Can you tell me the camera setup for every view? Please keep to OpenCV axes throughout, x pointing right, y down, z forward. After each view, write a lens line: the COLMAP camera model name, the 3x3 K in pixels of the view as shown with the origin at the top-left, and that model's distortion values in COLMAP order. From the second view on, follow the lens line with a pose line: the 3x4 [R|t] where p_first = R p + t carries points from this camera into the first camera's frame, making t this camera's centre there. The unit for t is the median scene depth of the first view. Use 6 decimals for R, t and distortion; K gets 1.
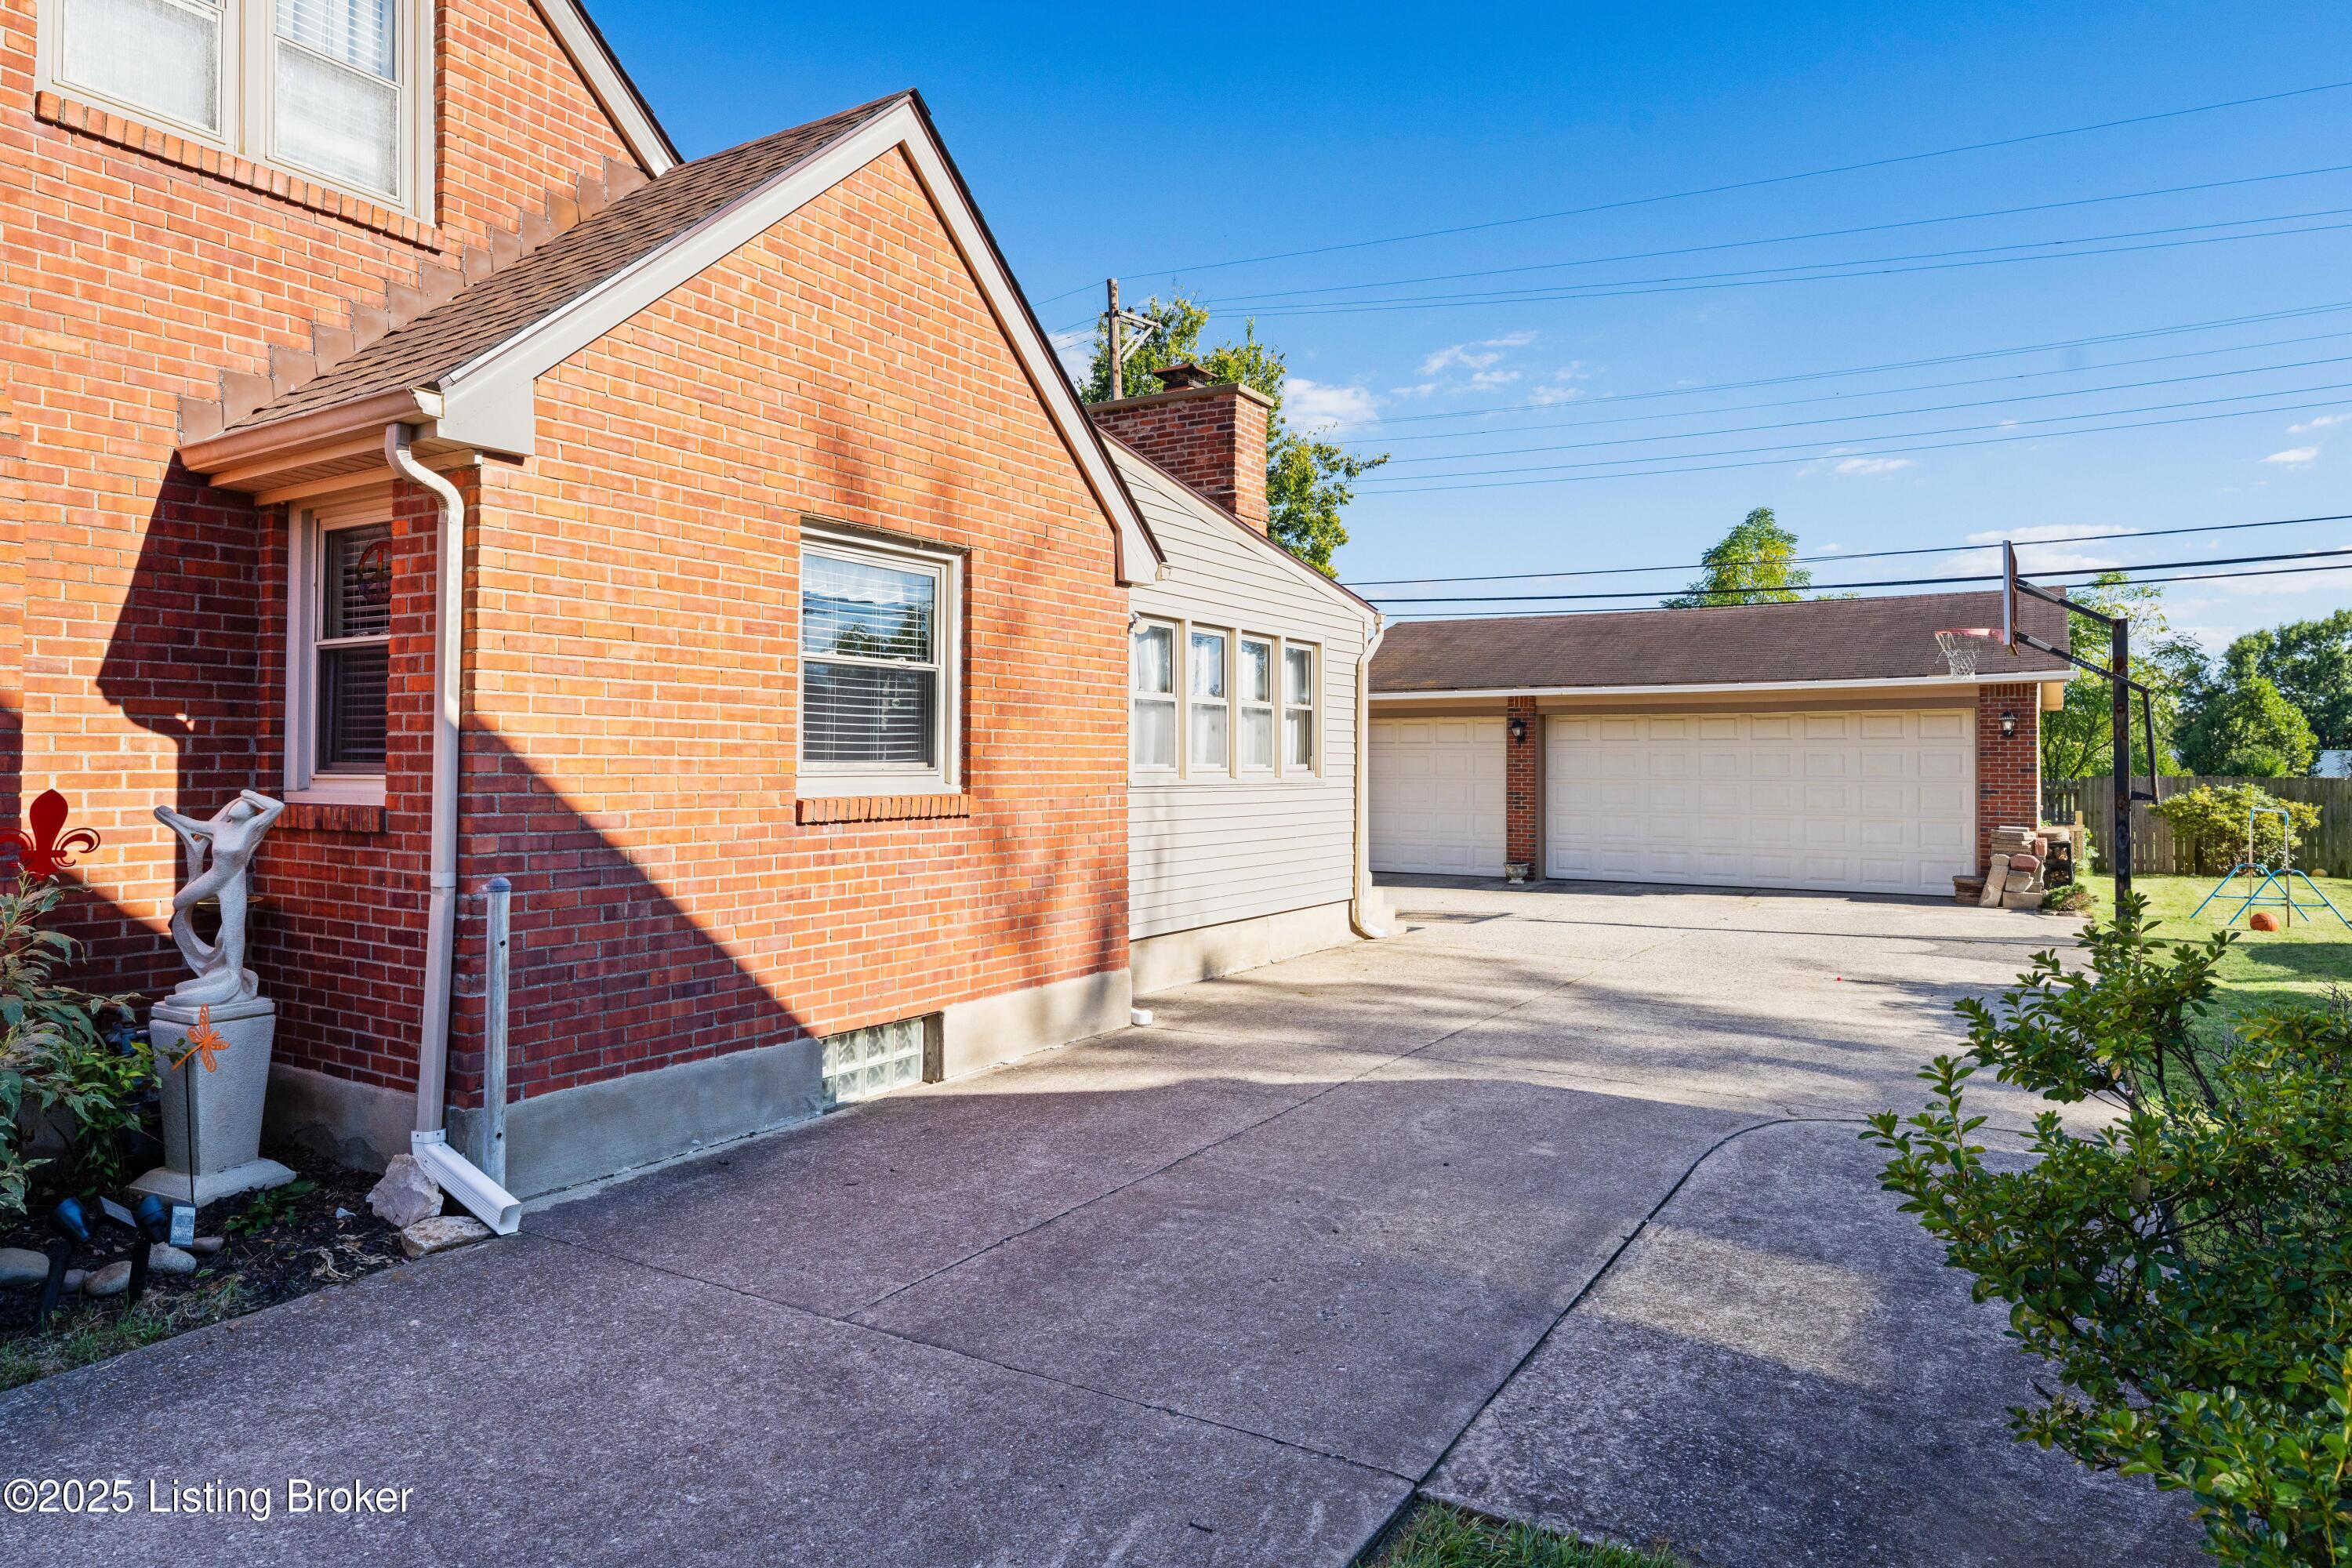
lens RADIAL K [[1374.9, 0, 1176.0], [0, 1374.9, 784.0], [0, 0, 1]] dist [-0.000131, -0.000058]
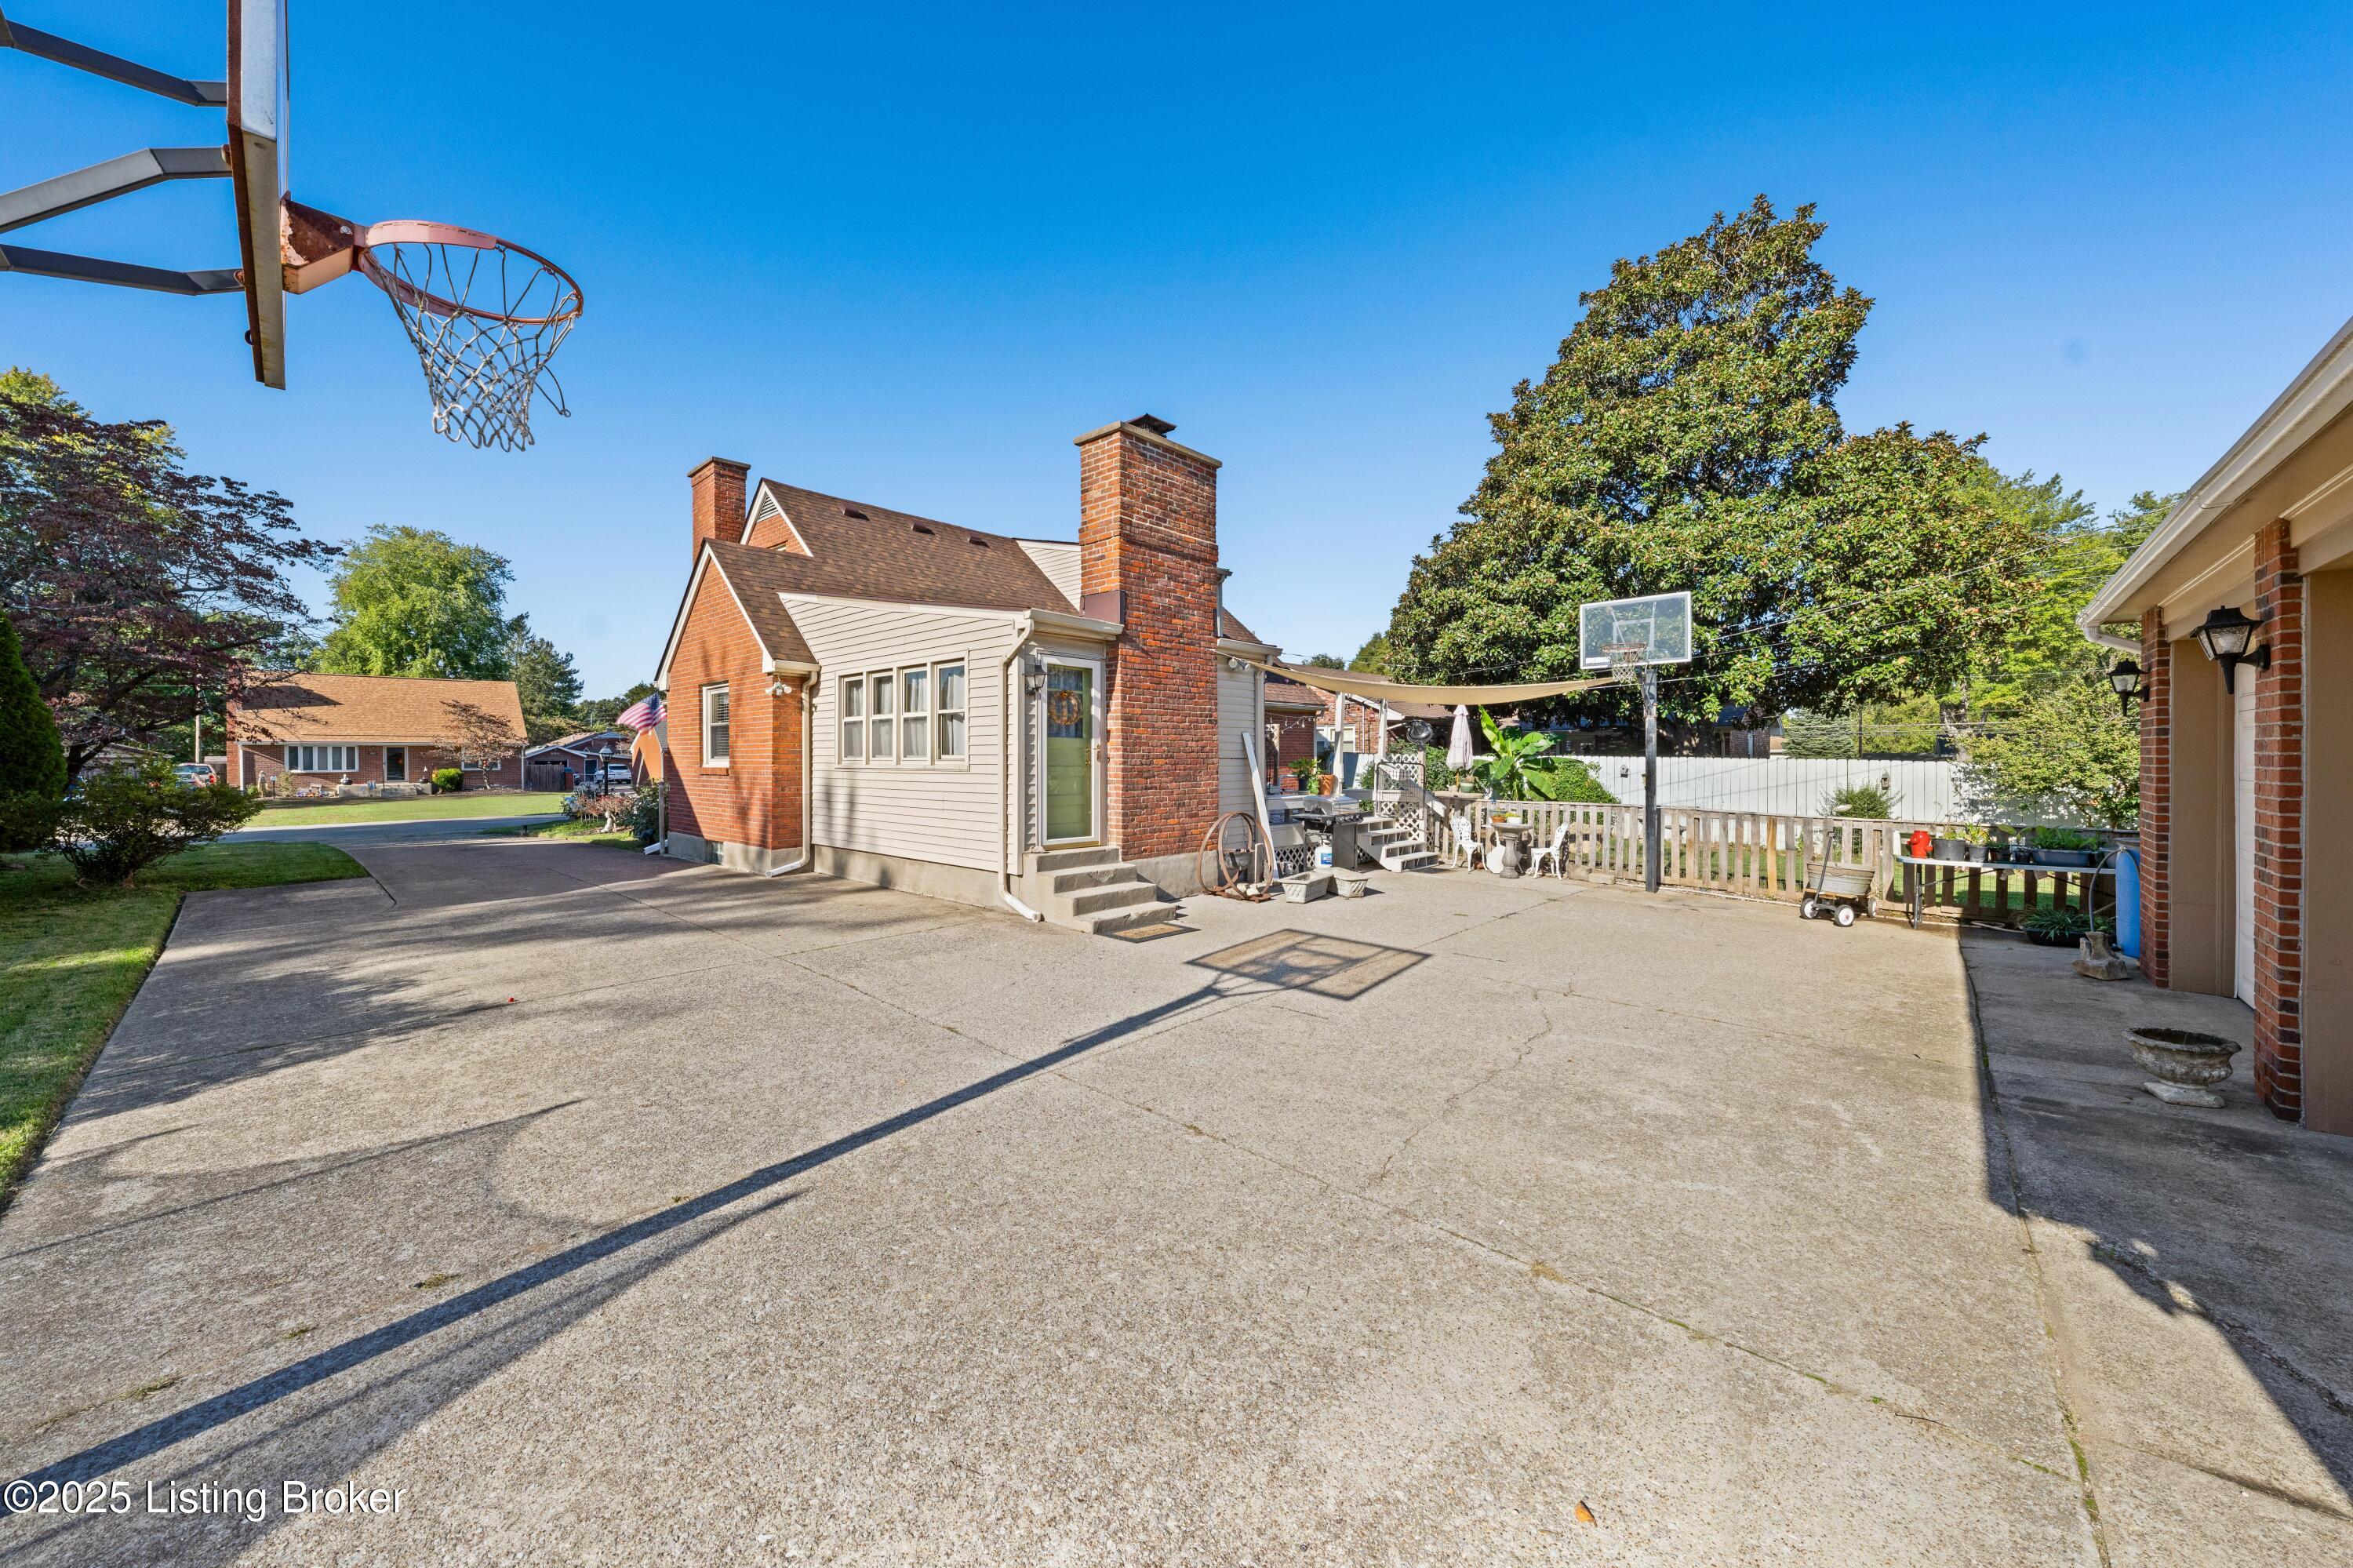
lens RADIAL K [[816.3, 0, 1175.6], [0, 816.3, 756.1], [0, 0, 1]] dist [-0.000626, -0.000022]
pose [[-0.187644, -0.004284, -0.982228, 0.981304], [-0.013078, 0.999913, -0.001862, -0.018671], [0.982150, 0.012496, -0.187684, 1.625519]]
